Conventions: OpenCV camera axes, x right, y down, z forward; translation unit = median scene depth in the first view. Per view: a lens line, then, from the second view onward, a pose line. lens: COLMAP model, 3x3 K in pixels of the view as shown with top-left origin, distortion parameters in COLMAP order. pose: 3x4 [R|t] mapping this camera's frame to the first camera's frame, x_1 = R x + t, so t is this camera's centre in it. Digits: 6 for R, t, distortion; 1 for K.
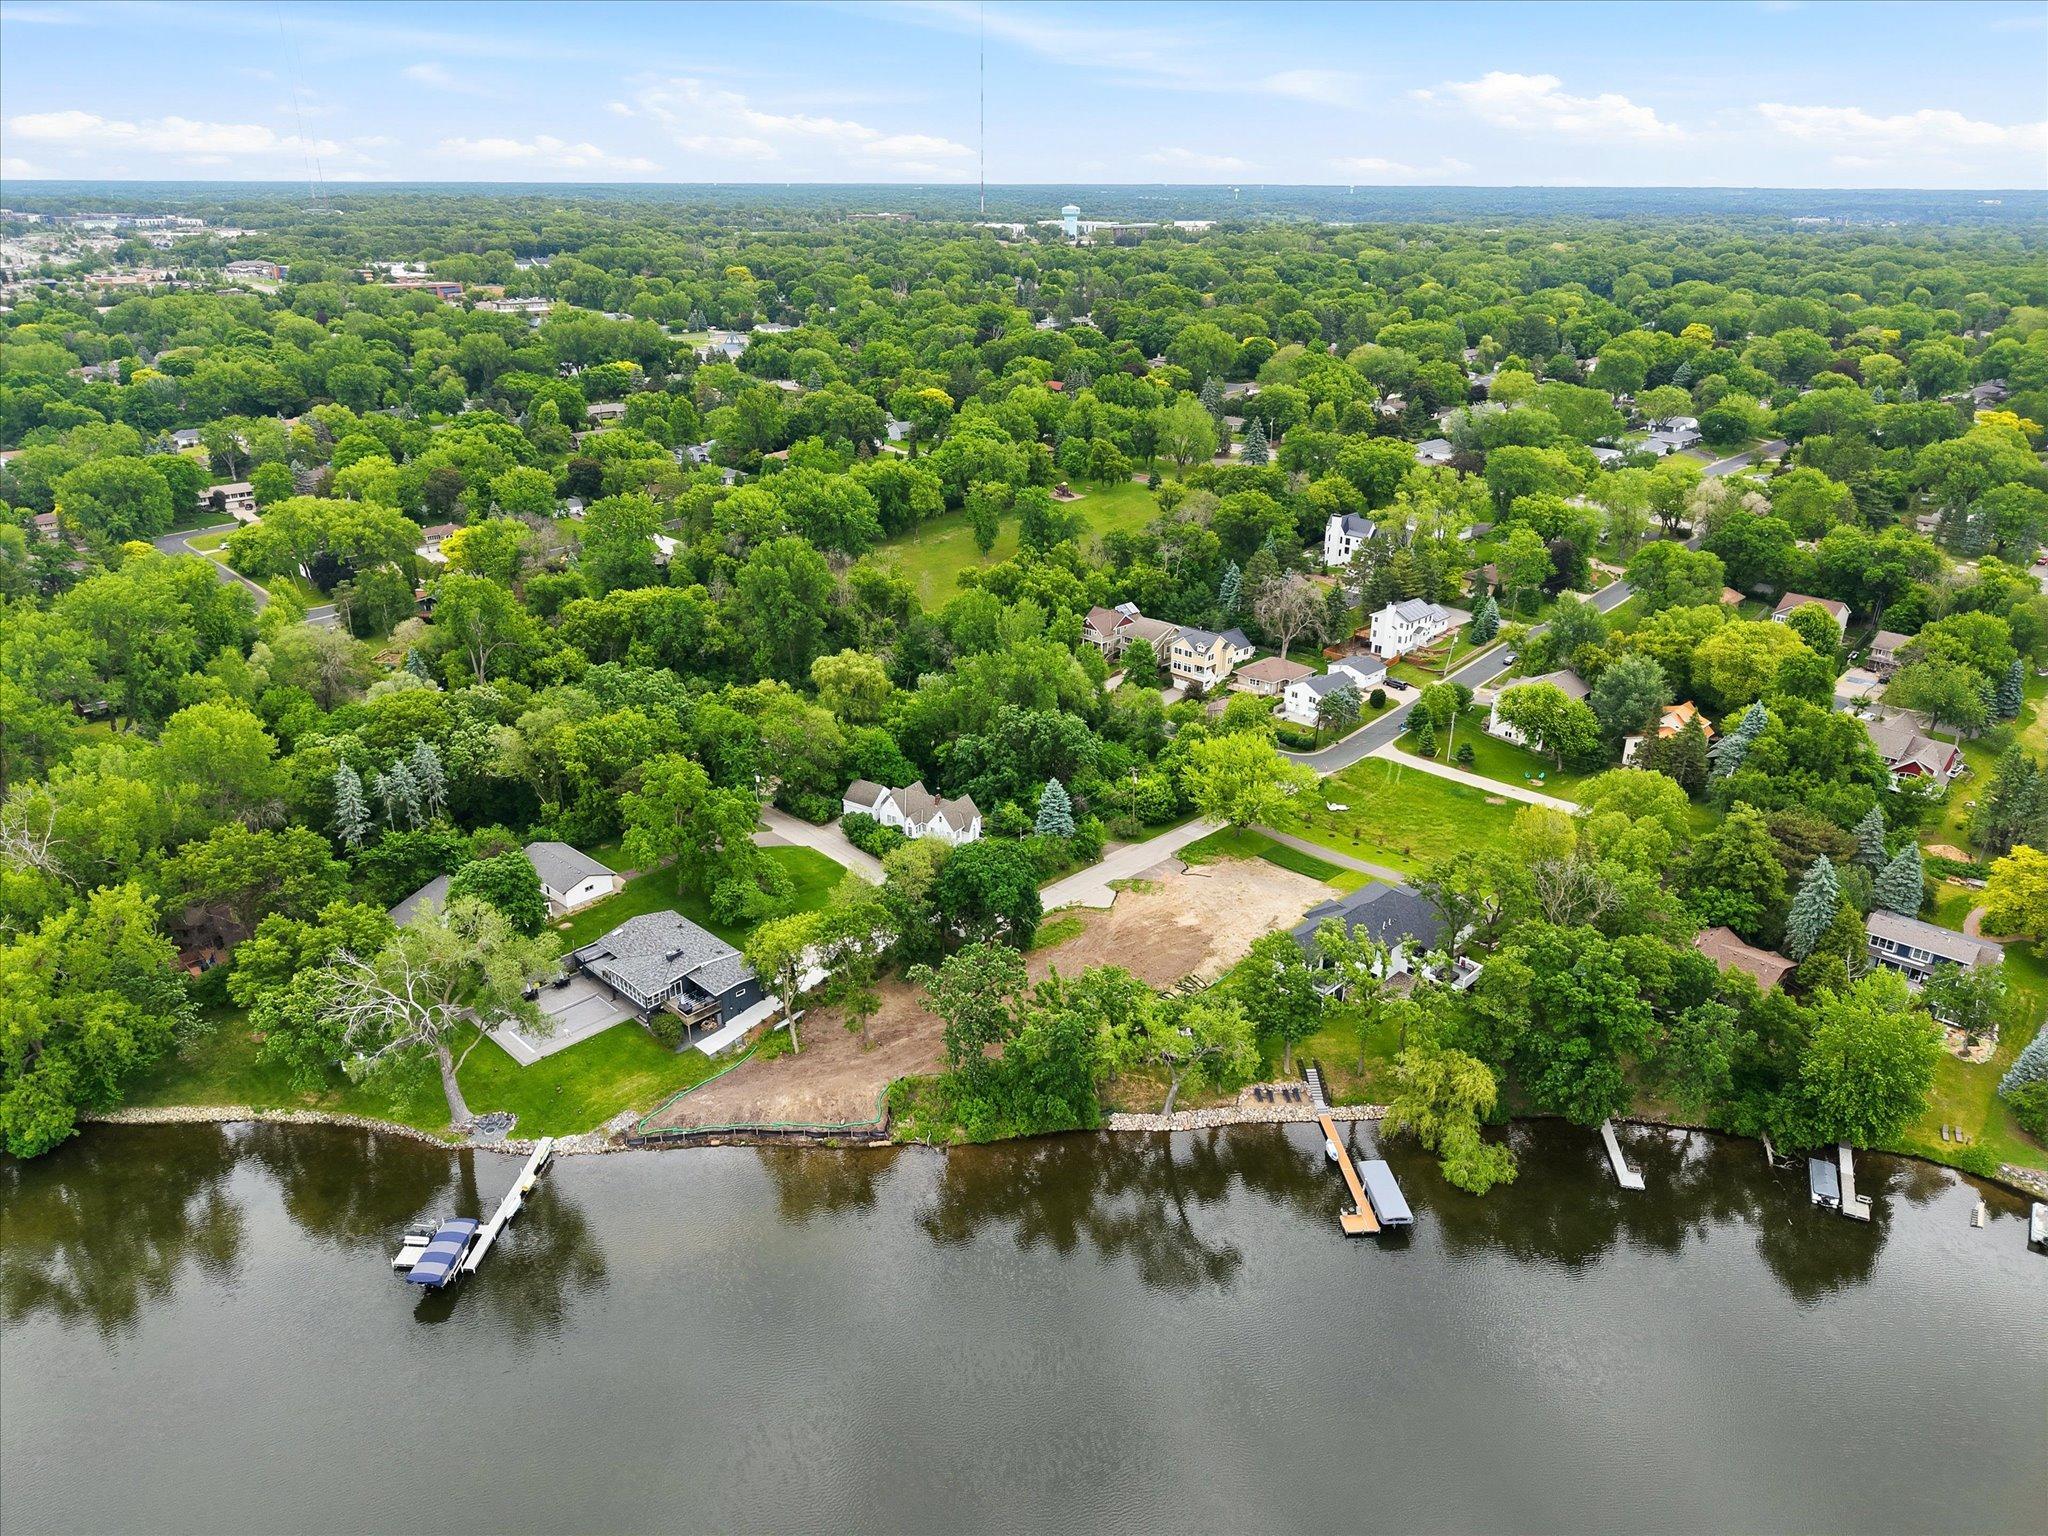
lens RADIAL K [[1360.4, 0, 1009.3], [0, 1360.4, 768.5], [0, 0, 1]] dist [0.084291, -0.128157]
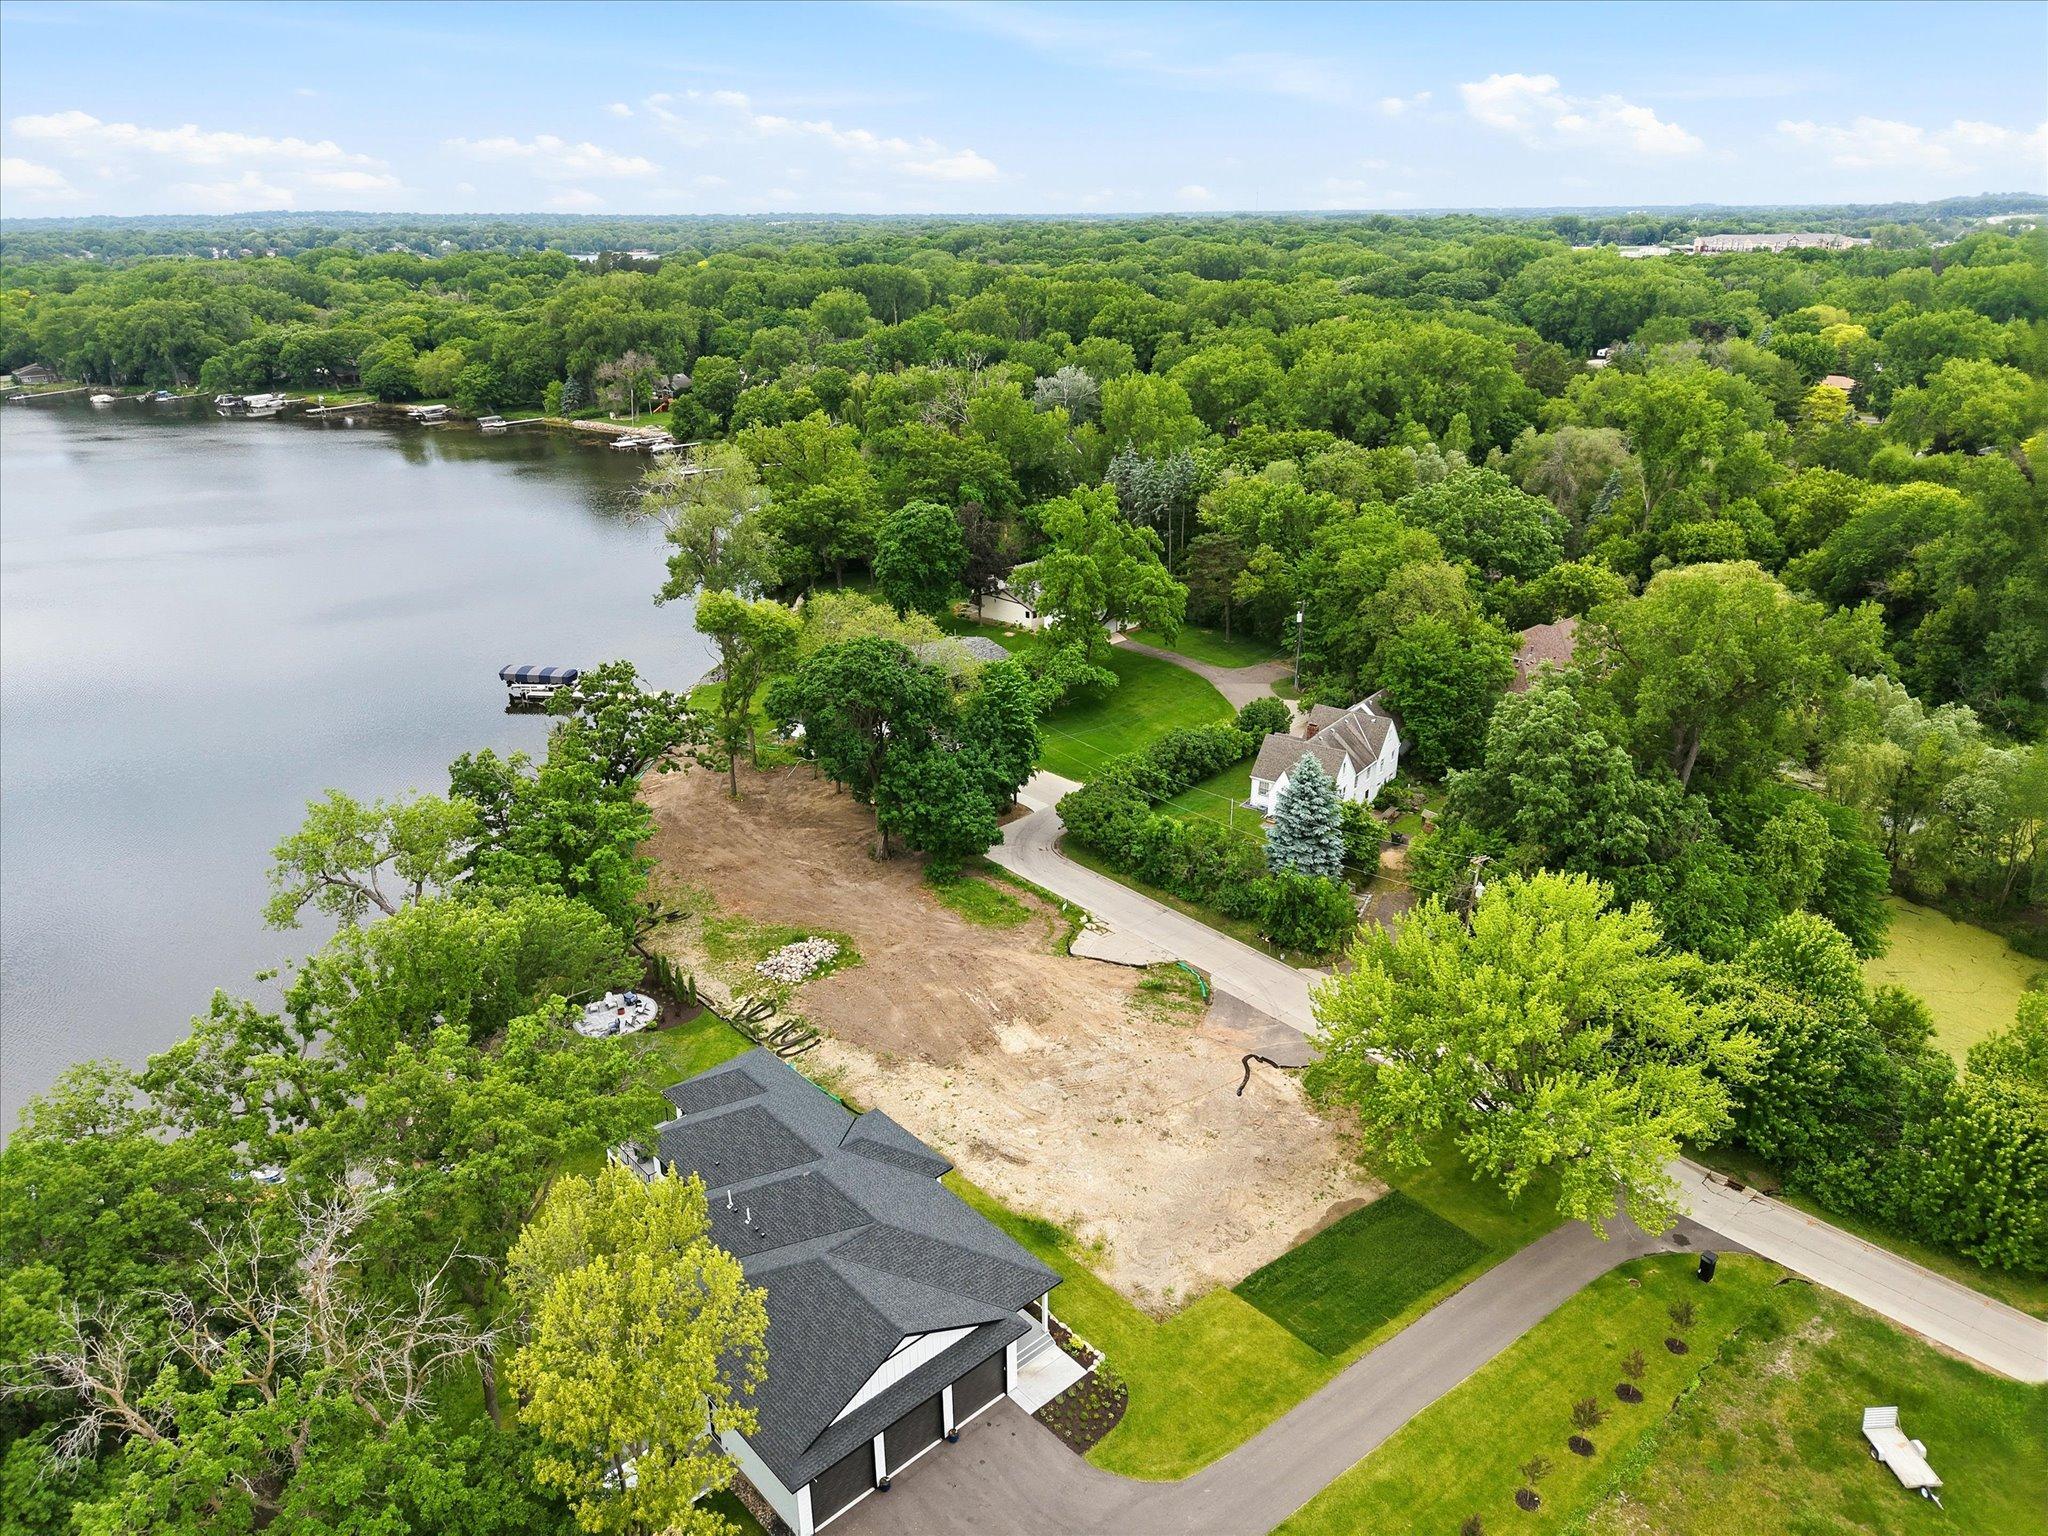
lens RADIAL K [[1370.1, 0, 1015.7], [0, 1370.1, 773.8], [0, 0, 1]] dist [0.024685, -0.024811]
pose [[-0.052147, 0.378171, -0.924266, 0.480215], [-0.383277, 0.847066, 0.368209, -0.122111], [0.922160, 0.373450, 0.100772, 0.847801]]
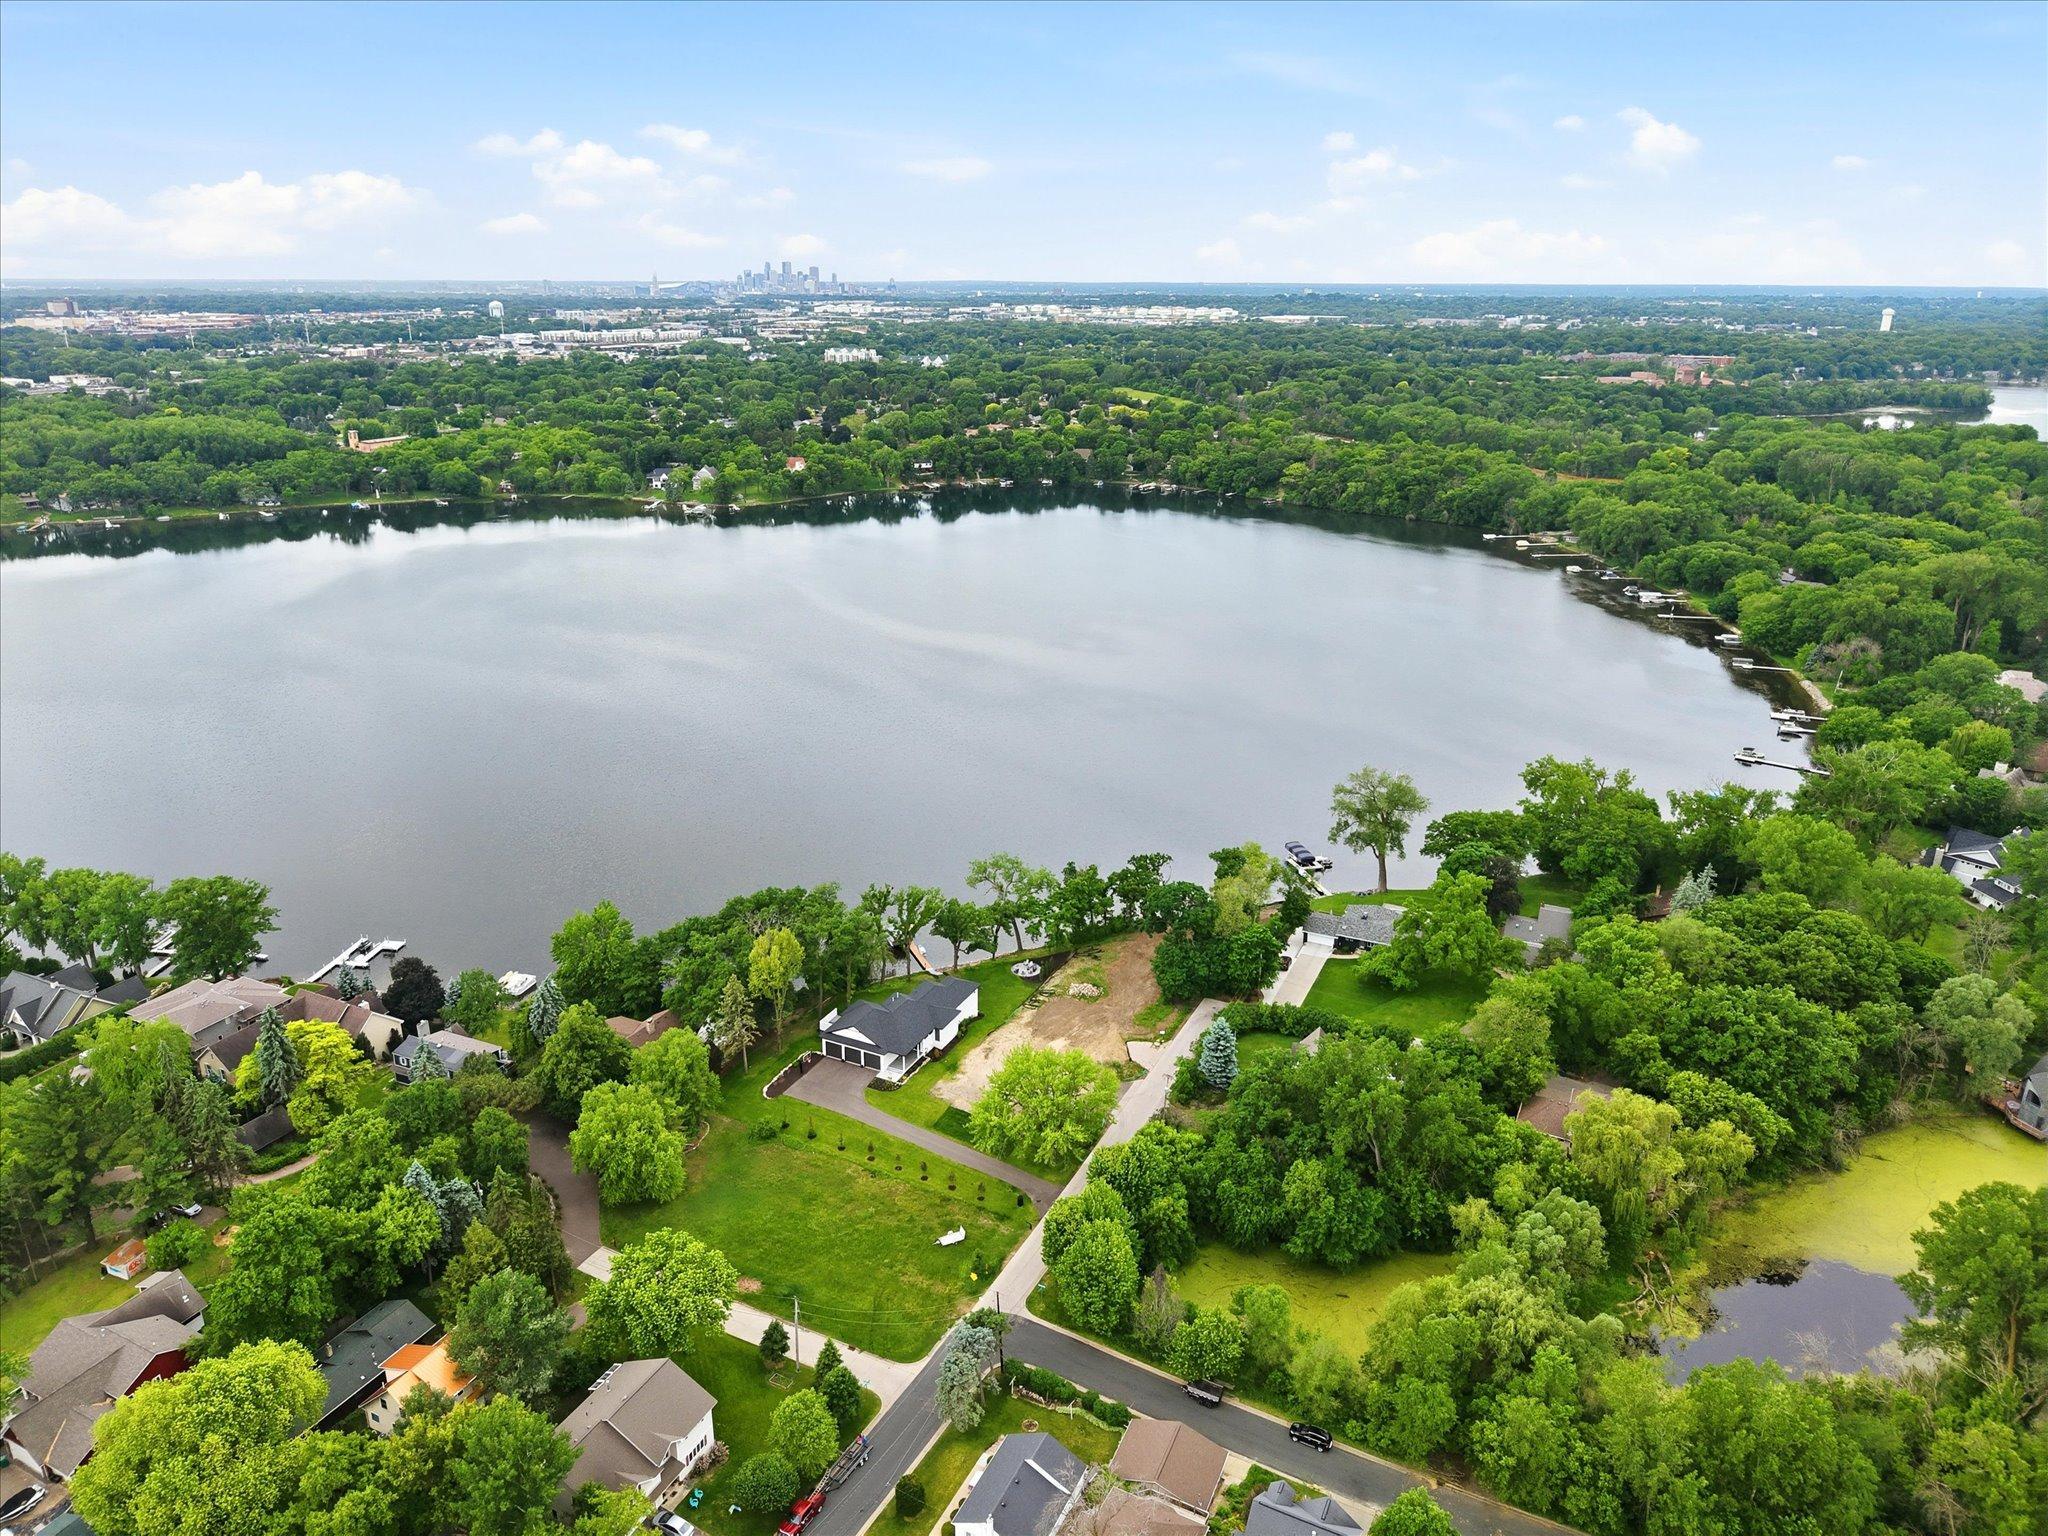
lens RADIAL K [[1360.4, 0, 1009.3], [0, 1360.4, 768.5], [0, 0, 1]] dist [0.084291, -0.128157]
pose [[-0.948136, 0.102277, -0.300961, 0.454331], [-0.129712, 0.739906, 0.660087, -0.753196], [0.290194, 0.664890, -0.688265, 1.500344]]
